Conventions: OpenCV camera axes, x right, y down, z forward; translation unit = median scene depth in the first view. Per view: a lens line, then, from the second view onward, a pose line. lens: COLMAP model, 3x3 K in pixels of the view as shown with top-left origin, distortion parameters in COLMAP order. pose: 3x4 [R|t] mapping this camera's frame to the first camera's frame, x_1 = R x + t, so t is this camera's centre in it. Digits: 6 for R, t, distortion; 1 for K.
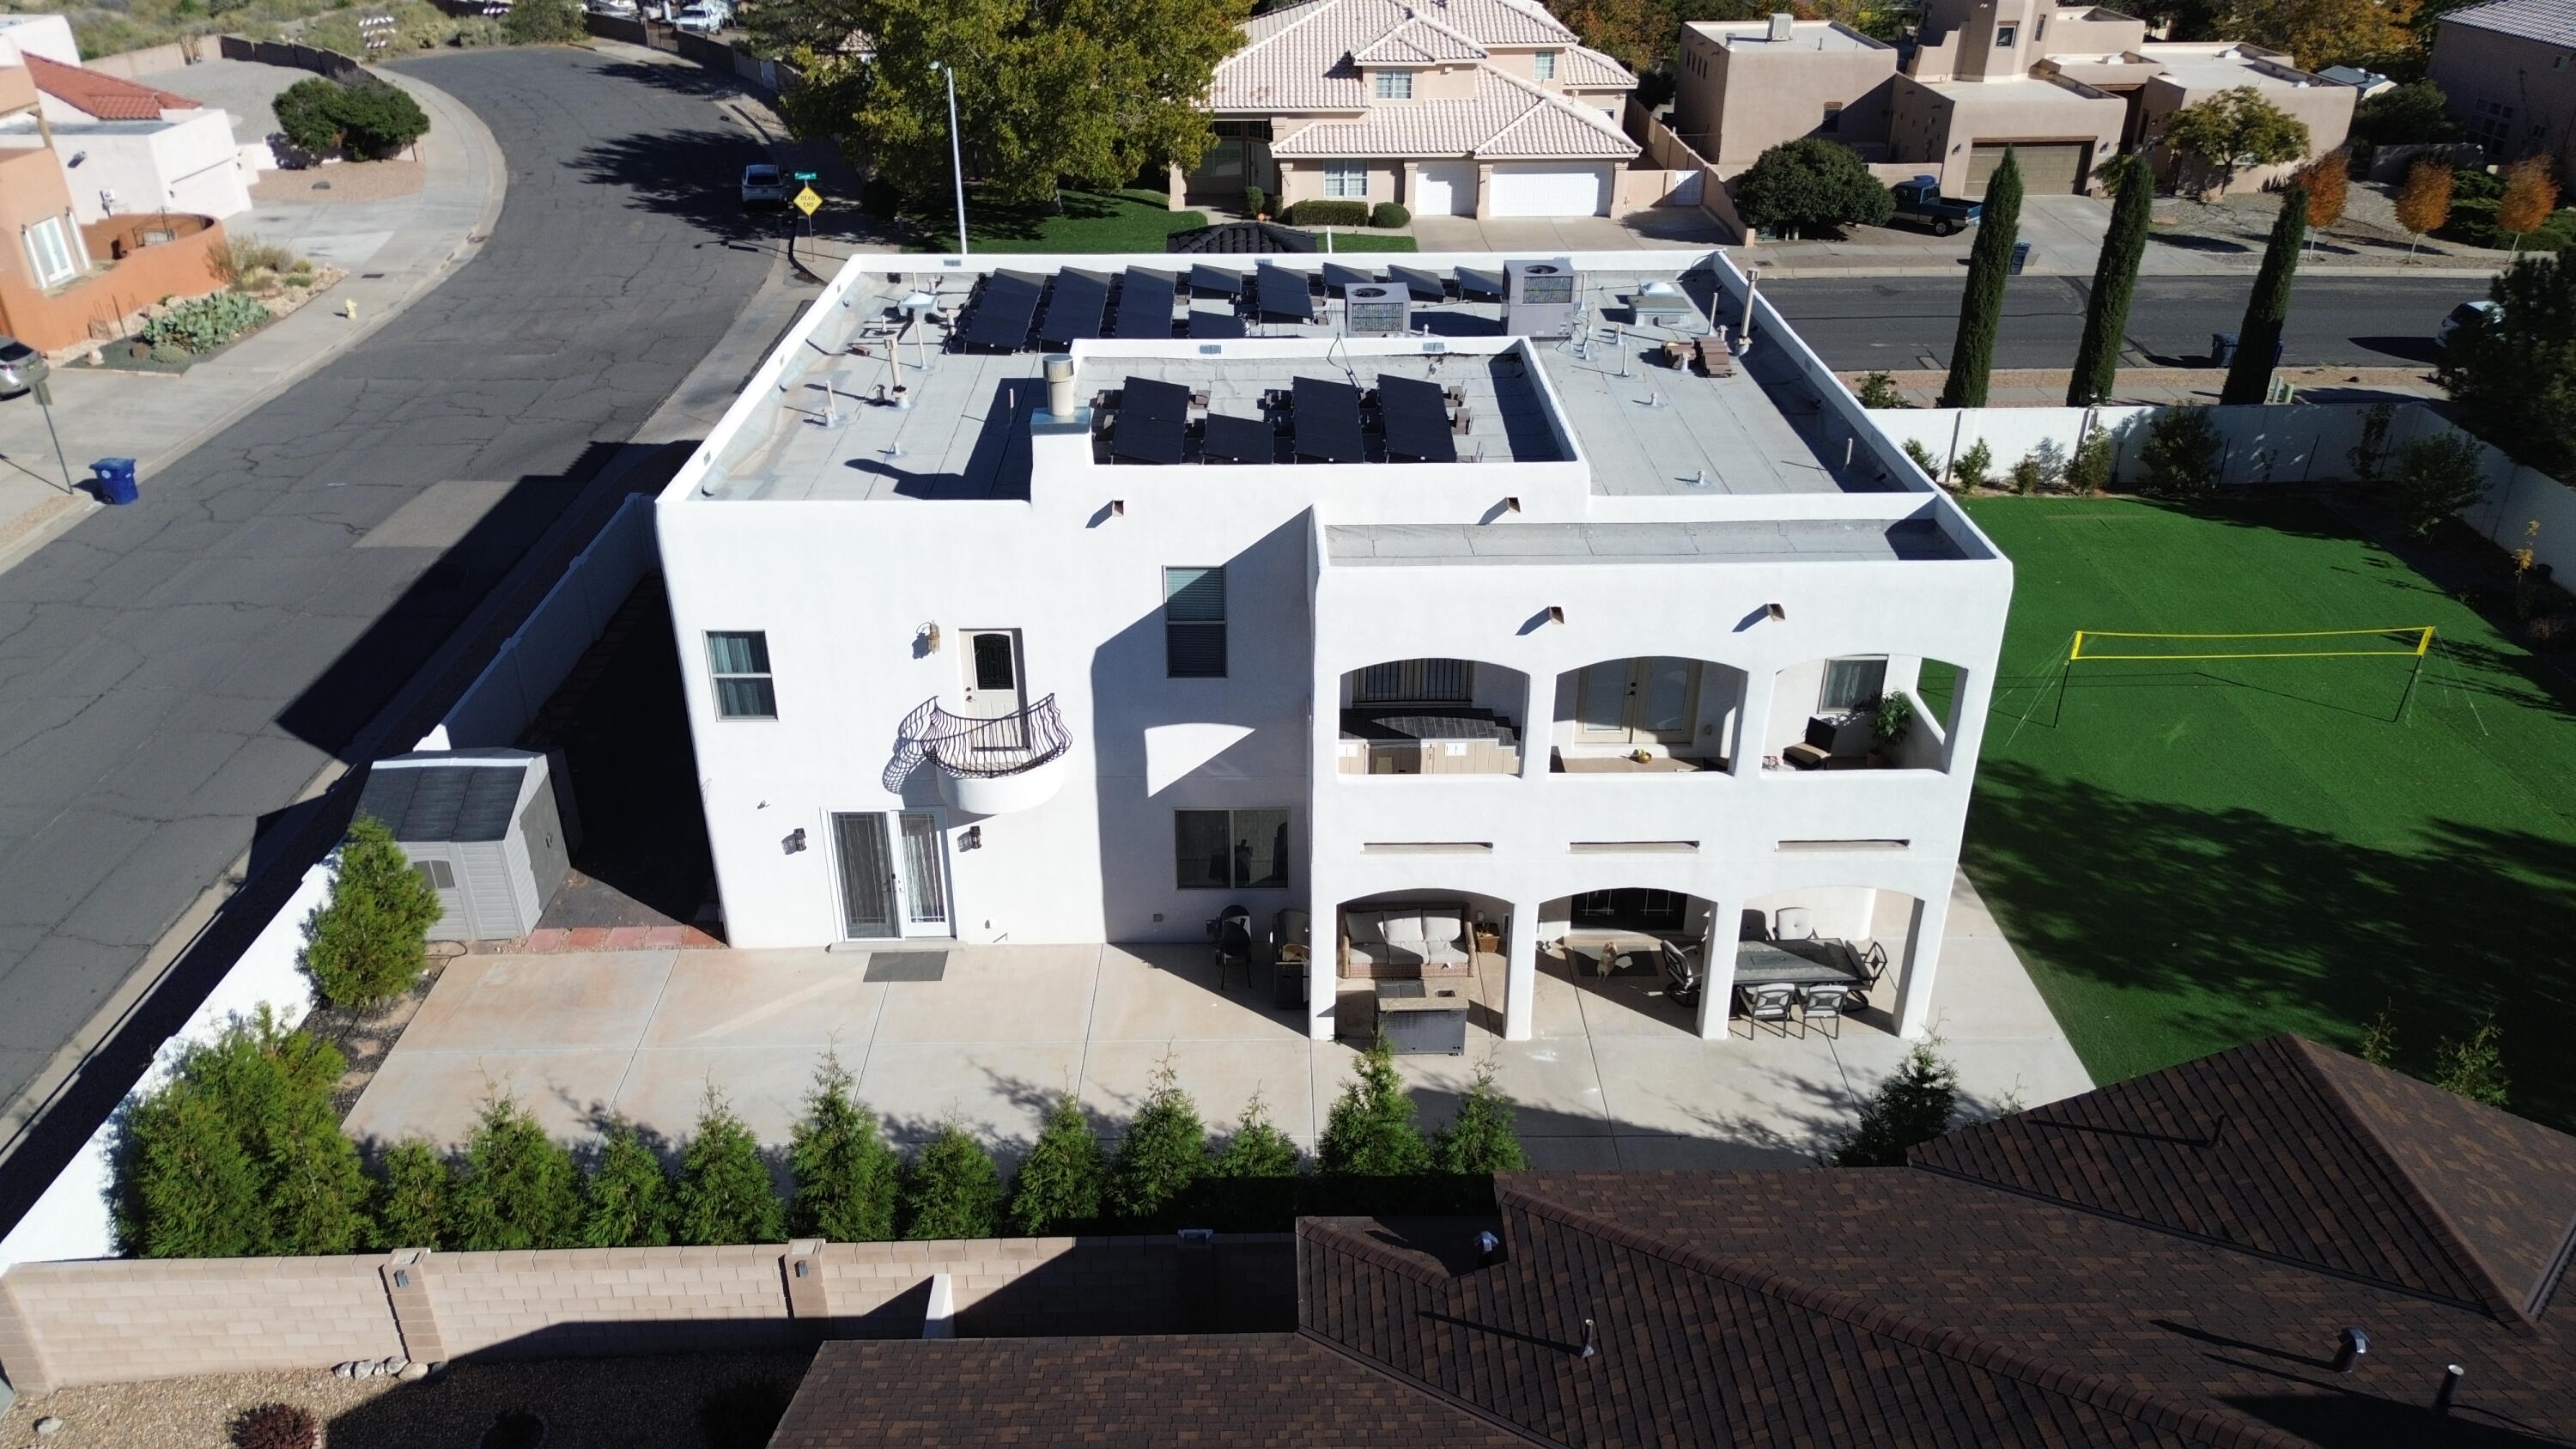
lens RADIAL K [[1834.3, 0, 1280.8], [0, 1834.3, 725.0], [0, 0, 1]] dist [0.067315, -0.065246]
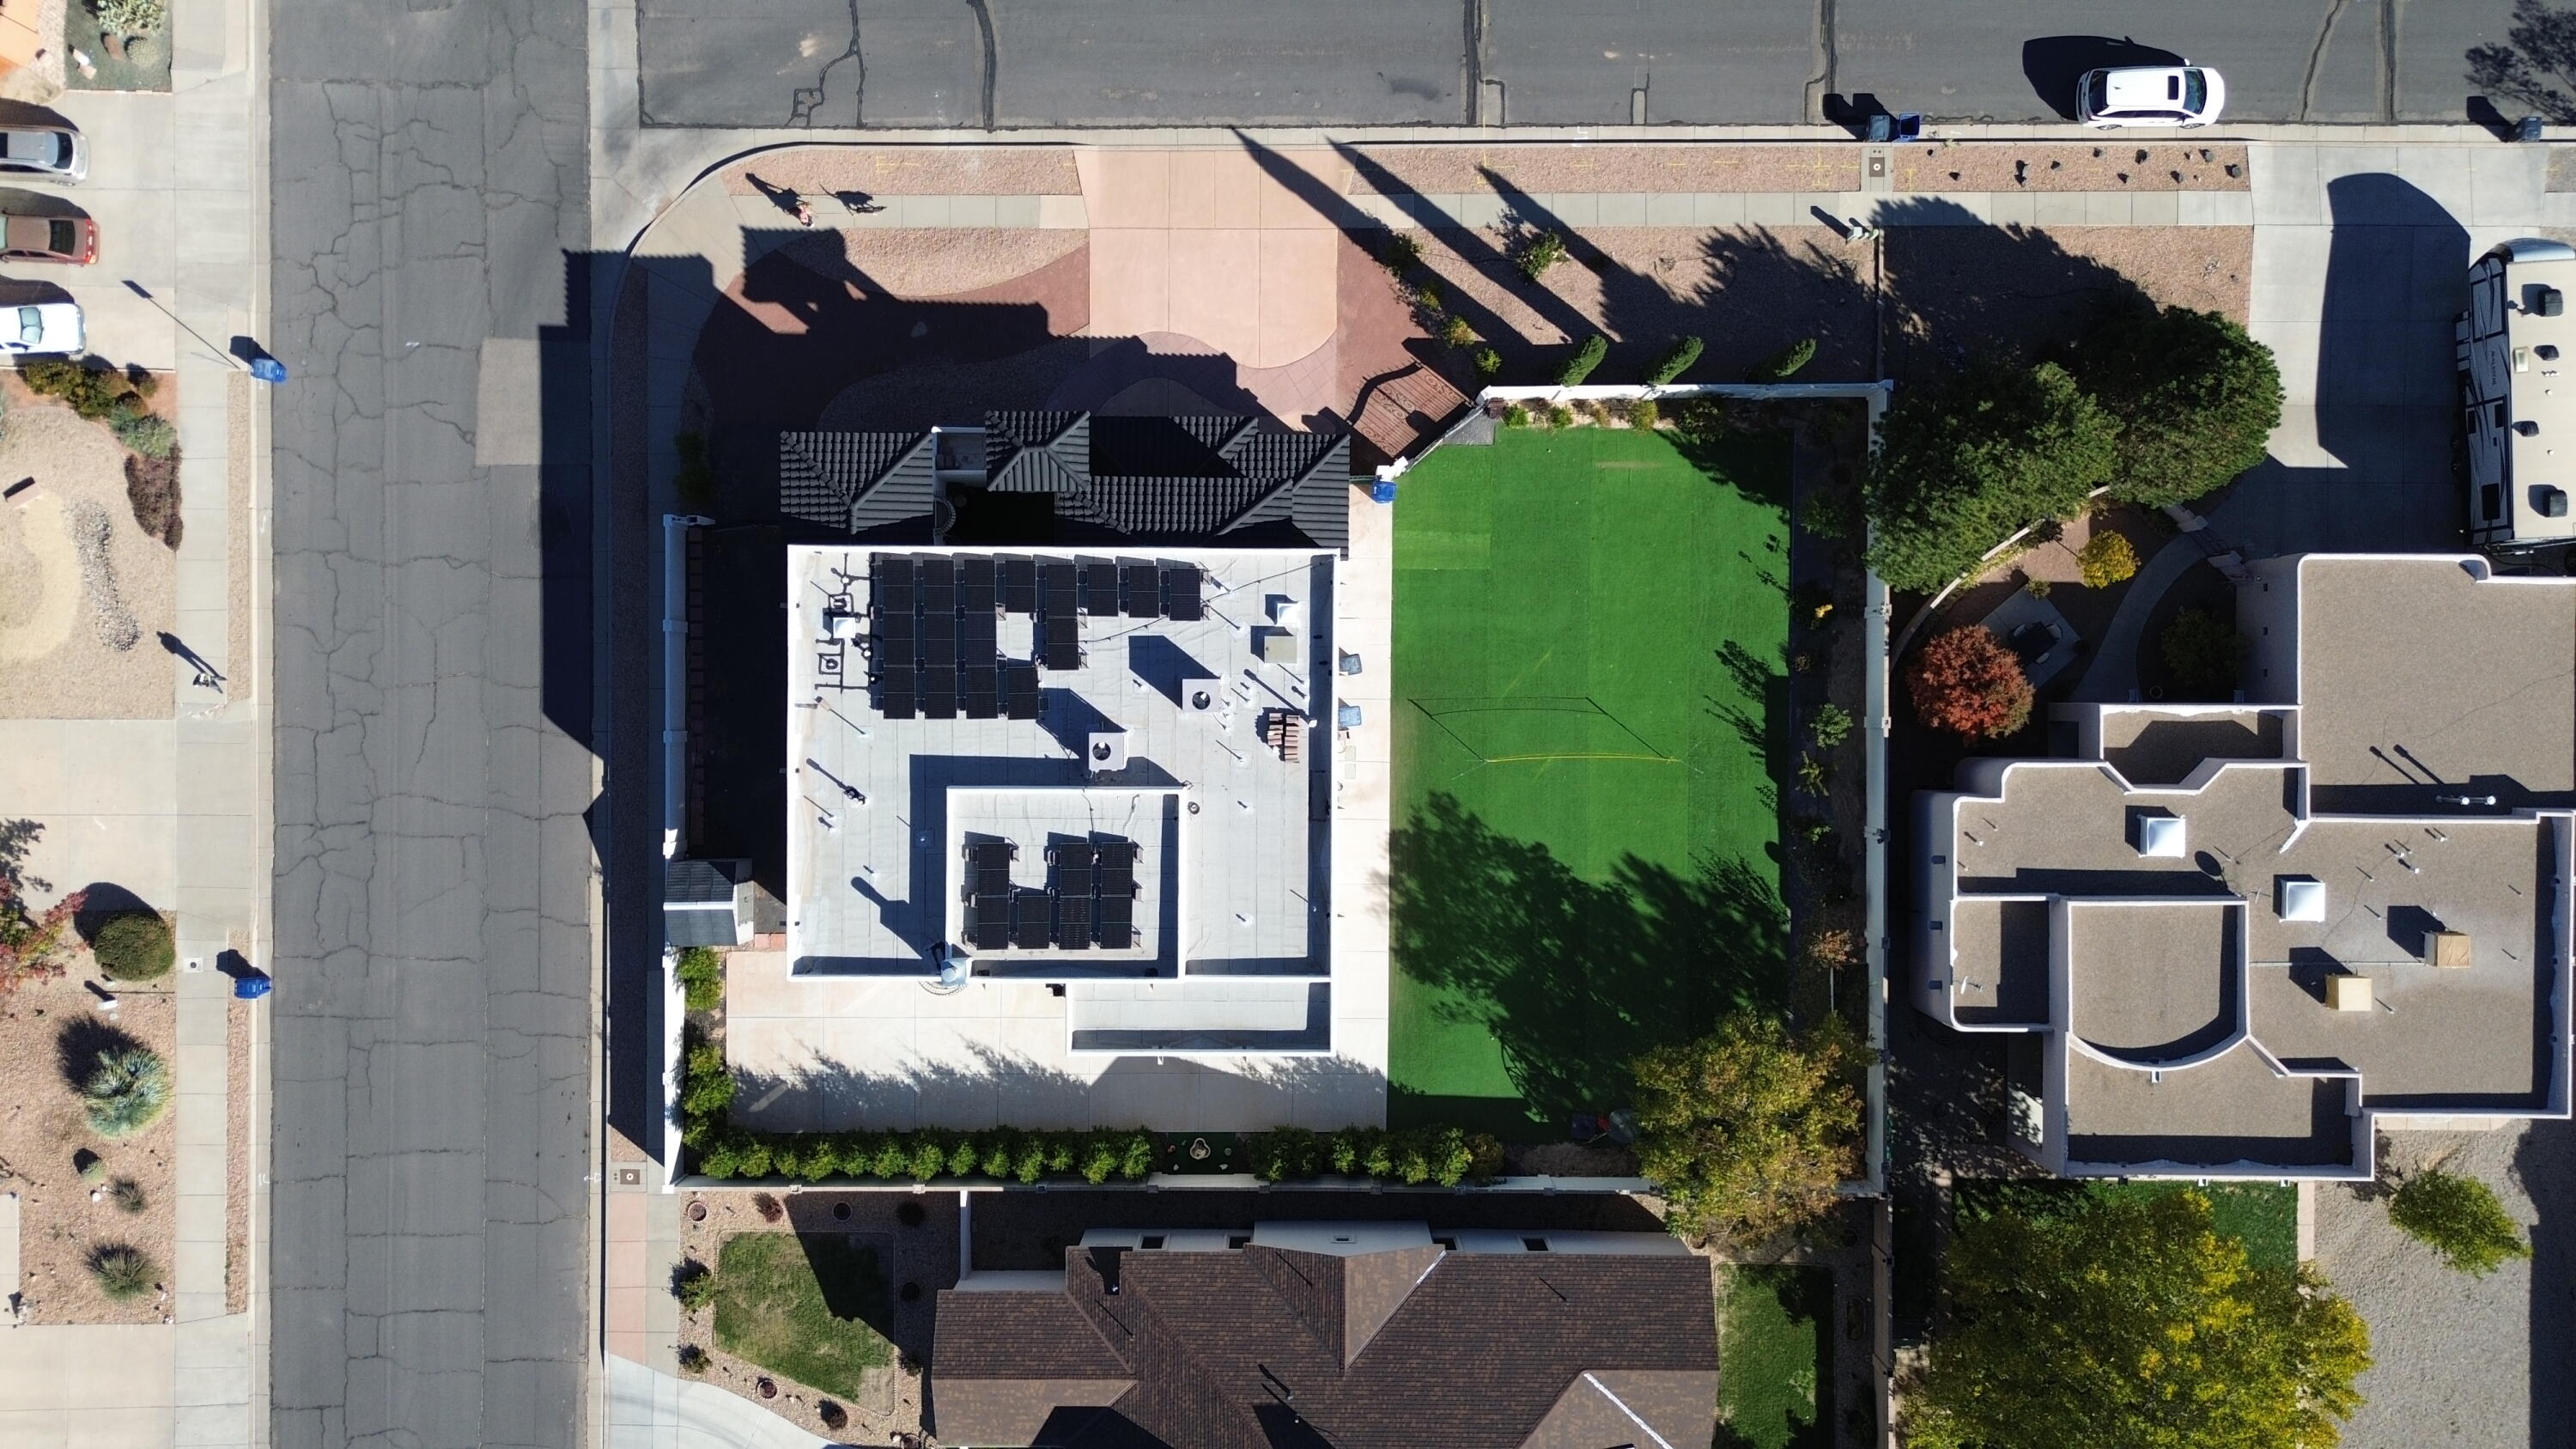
lens RADIAL K [[1816.9, 0, 1257.0], [0, 1816.9, 722.9], [0, 0, 1]] dist [0.084859, -0.069062]
pose [[0.999745, 0.019104, -0.012009, 0.178009], [0.002155, 0.448942, 0.893558, -1.474488], [0.022462, -0.893356, 0.448787, 0.159854]]
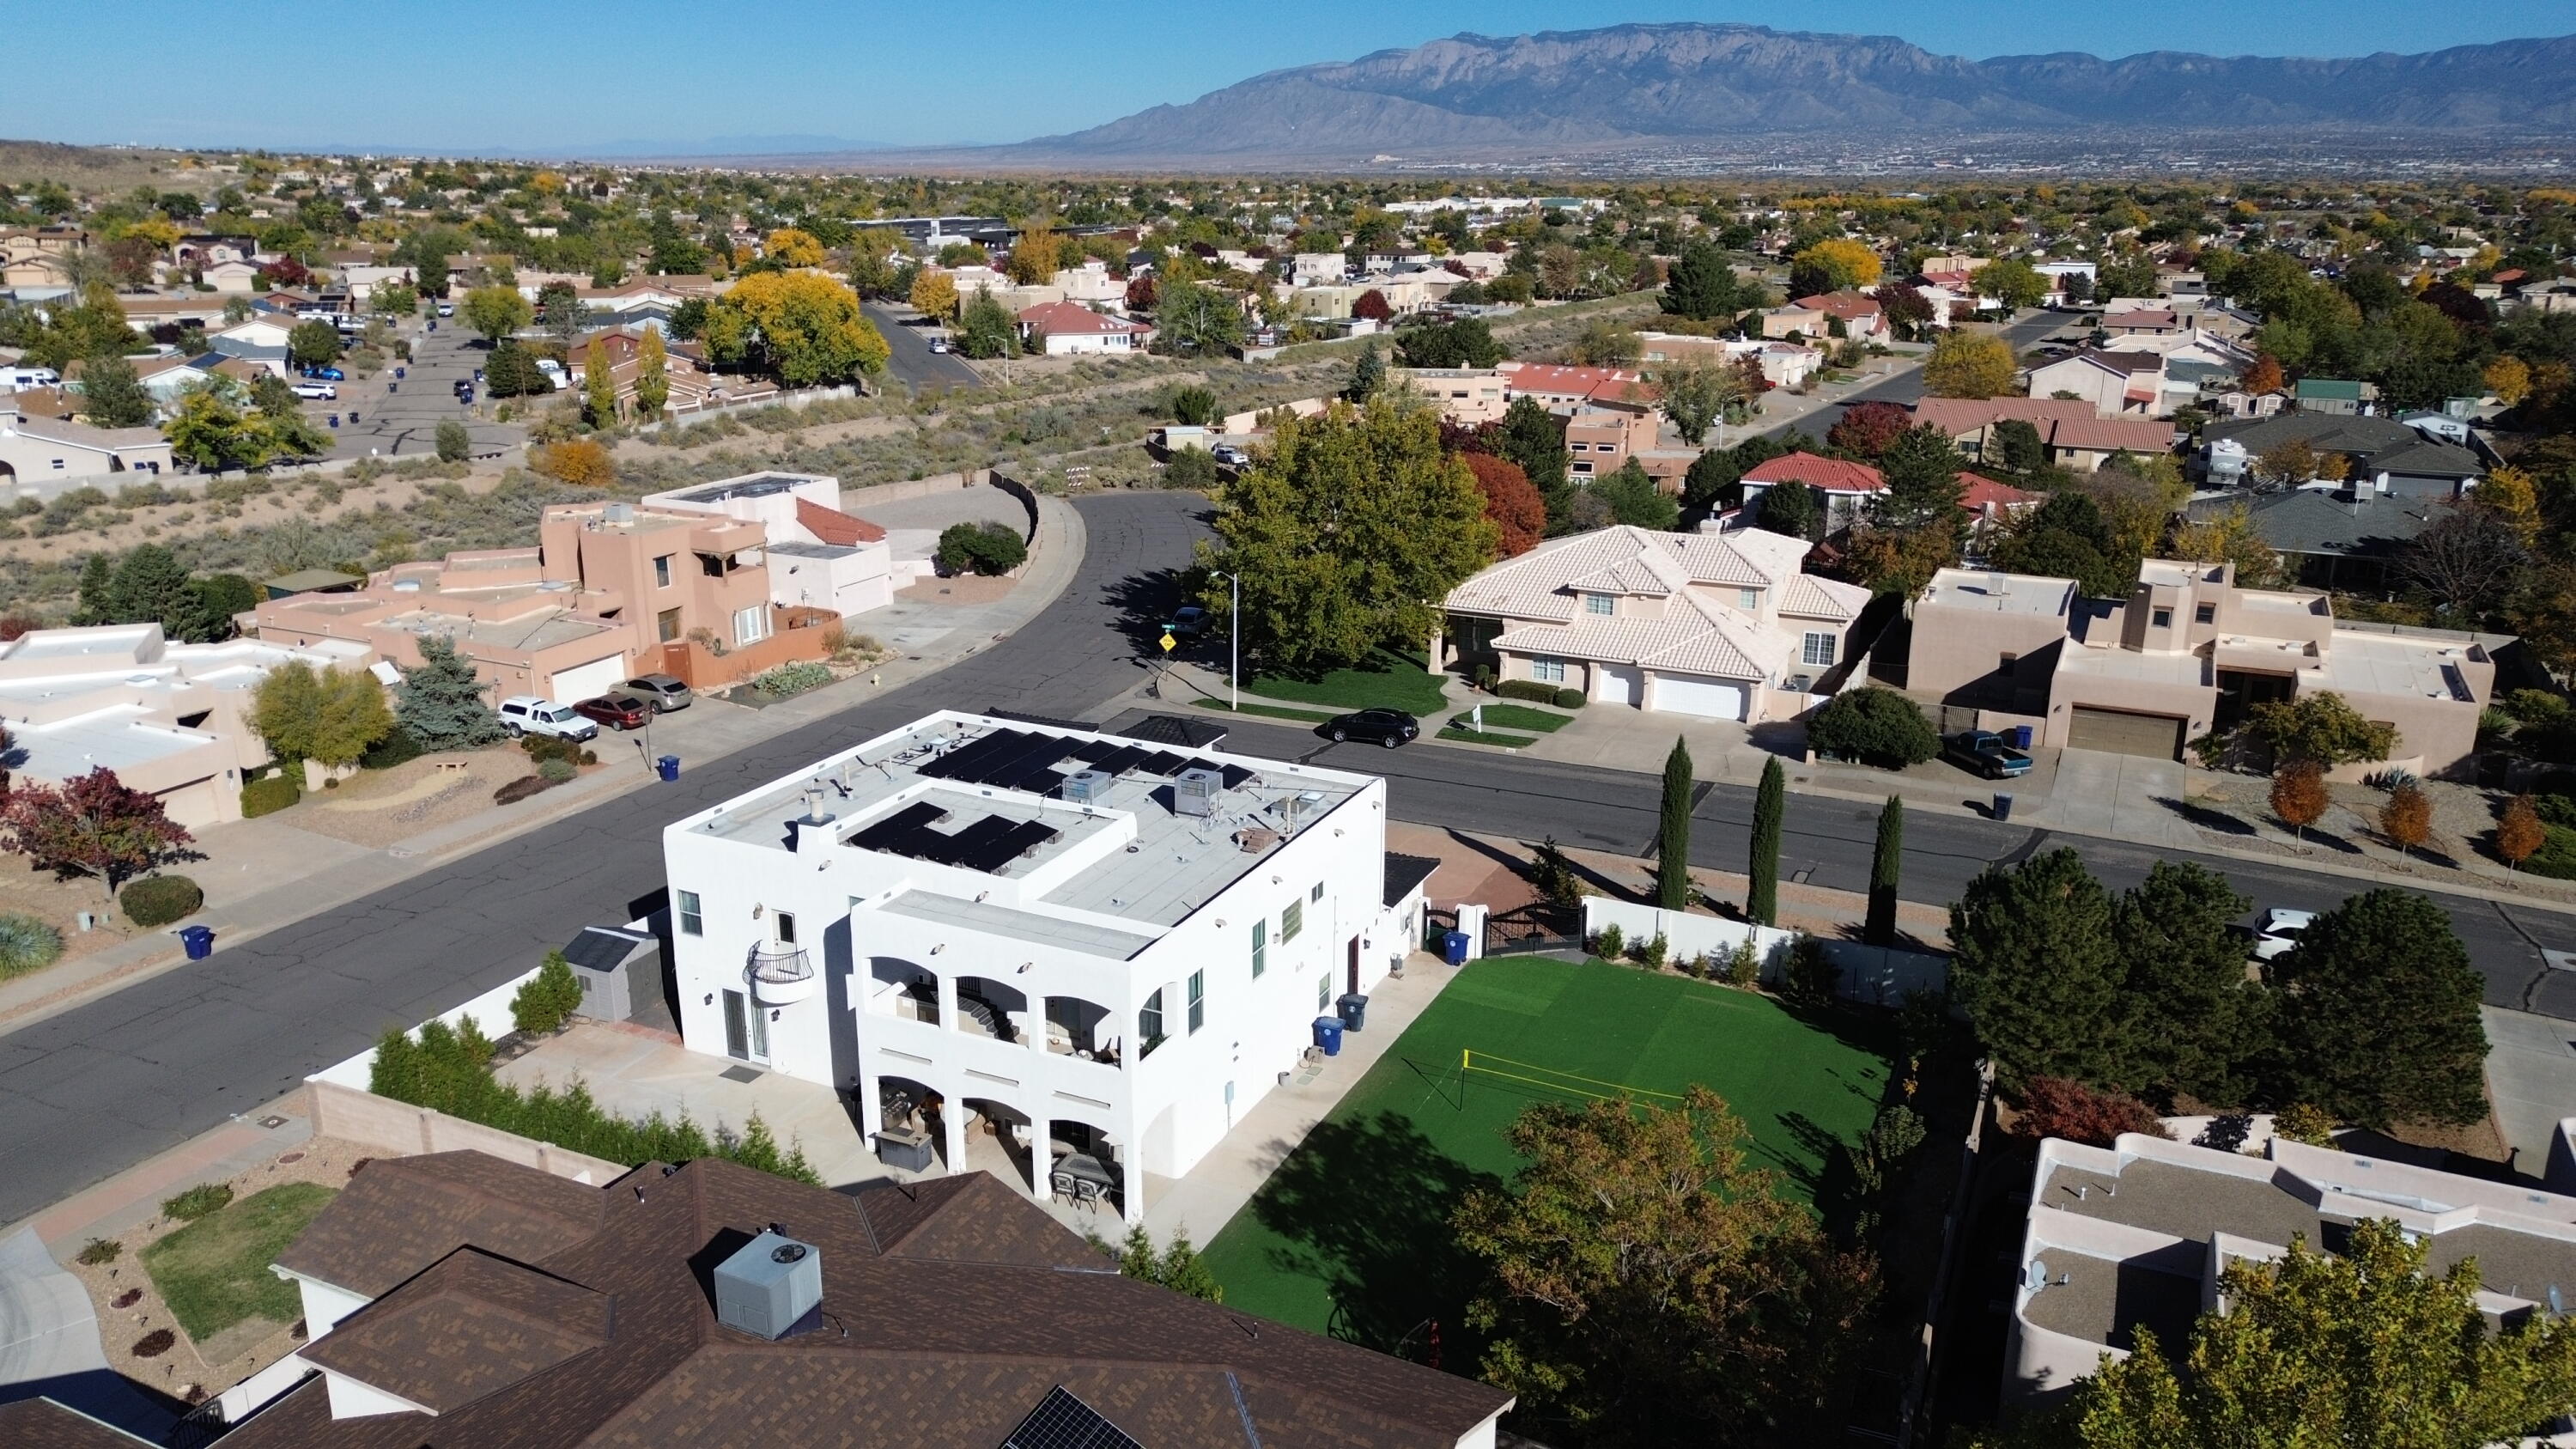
lens RADIAL K [[1834.3, 0, 1280.8], [0, 1834.3, 725.0], [0, 0, 1]] dist [0.067315, -0.065246]
pose [[0.892352, 0.135719, -0.430451, 0.783885], [-0.214202, 0.966817, -0.139222, -0.055908], [0.397273, 0.216439, 0.891812, -0.440257]]
